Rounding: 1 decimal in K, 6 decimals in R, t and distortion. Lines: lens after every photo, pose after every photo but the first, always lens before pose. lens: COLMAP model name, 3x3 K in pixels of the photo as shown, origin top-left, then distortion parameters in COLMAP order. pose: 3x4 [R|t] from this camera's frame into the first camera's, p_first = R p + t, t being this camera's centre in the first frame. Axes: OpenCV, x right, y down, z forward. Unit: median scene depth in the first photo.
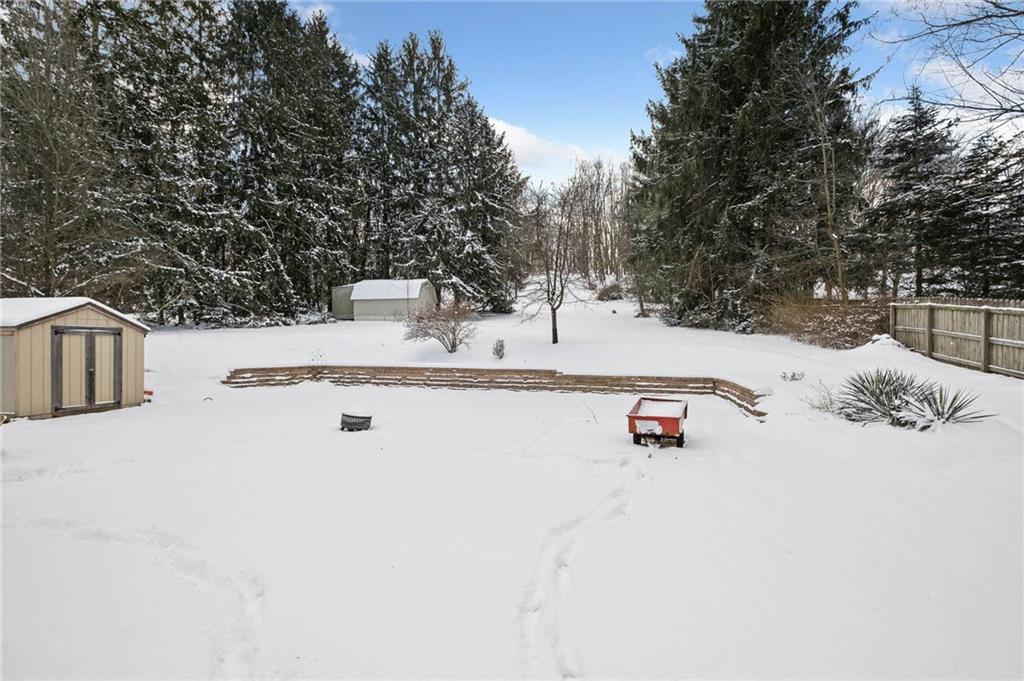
lens RADIAL K [[451.2, 0, 512.0], [0, 451.2, 340.5], [0, 0, 1]] dist [0.003551, 0.000152]
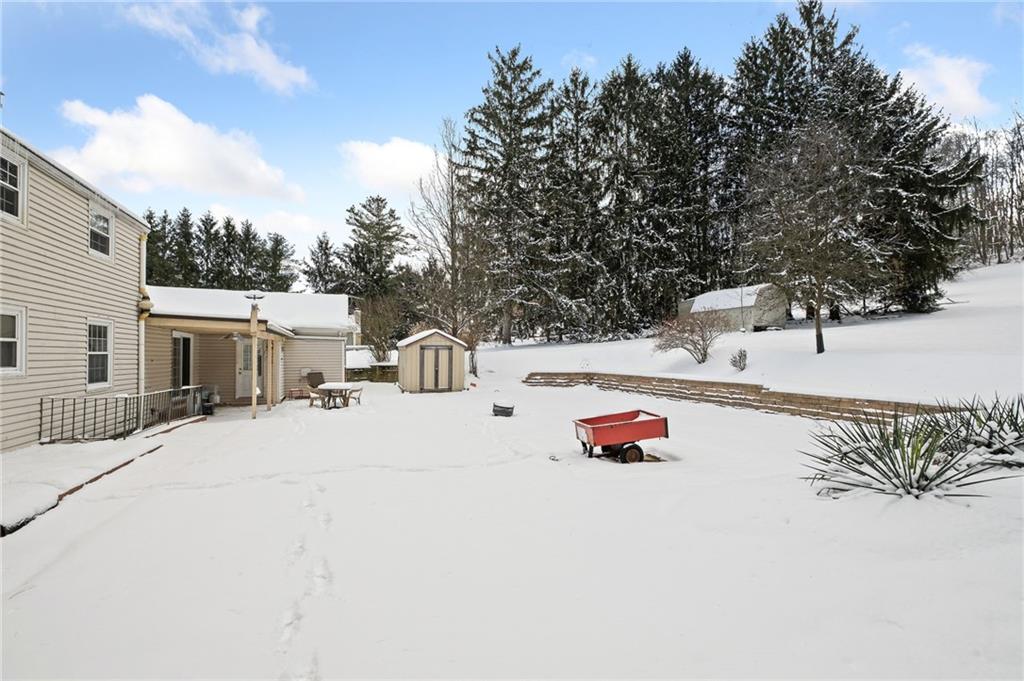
lens RADIAL K [[440.5, 0, 512.0], [0, 440.5, 340.5], [0, 0, 1]] dist [-0.000197, -0.000212]
pose [[0.591208, -0.028582, -0.806013, 0.416323], [0.006210, 0.999504, -0.030889, 0.004777], [0.806495, 0.013257, 0.591092, 0.127358]]
